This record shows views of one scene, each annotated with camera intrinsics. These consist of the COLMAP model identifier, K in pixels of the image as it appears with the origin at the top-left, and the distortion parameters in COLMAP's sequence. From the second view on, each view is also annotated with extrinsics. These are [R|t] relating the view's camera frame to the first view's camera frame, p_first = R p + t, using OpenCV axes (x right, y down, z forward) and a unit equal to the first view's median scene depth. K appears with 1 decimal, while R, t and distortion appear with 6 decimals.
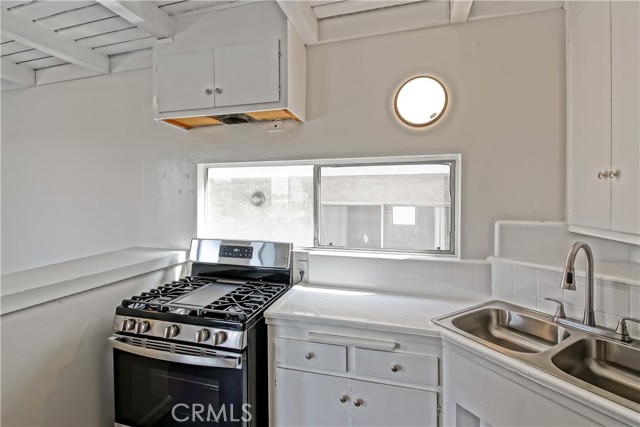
lens RADIAL K [[288.3, 0, 322.5], [0, 288.3, 204.5], [0, 0, 1]] dist [0.007994, -0.009742]
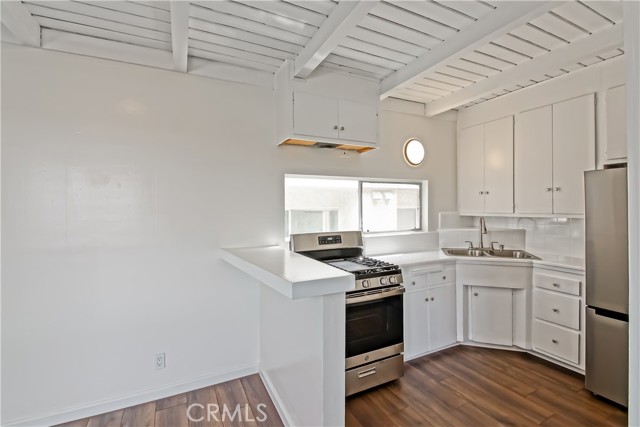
lens RADIAL K [[288.3, 0, 319.4], [0, 288.3, 210.0], [0, 0, 1]] dist [0.007994, -0.009742]
pose [[0.743589, -0.013739, 0.668496, -1.330177], [0.023540, 0.999707, -0.005639, 0.026665], [-0.668223, 0.019929, 0.743694, -0.009519]]
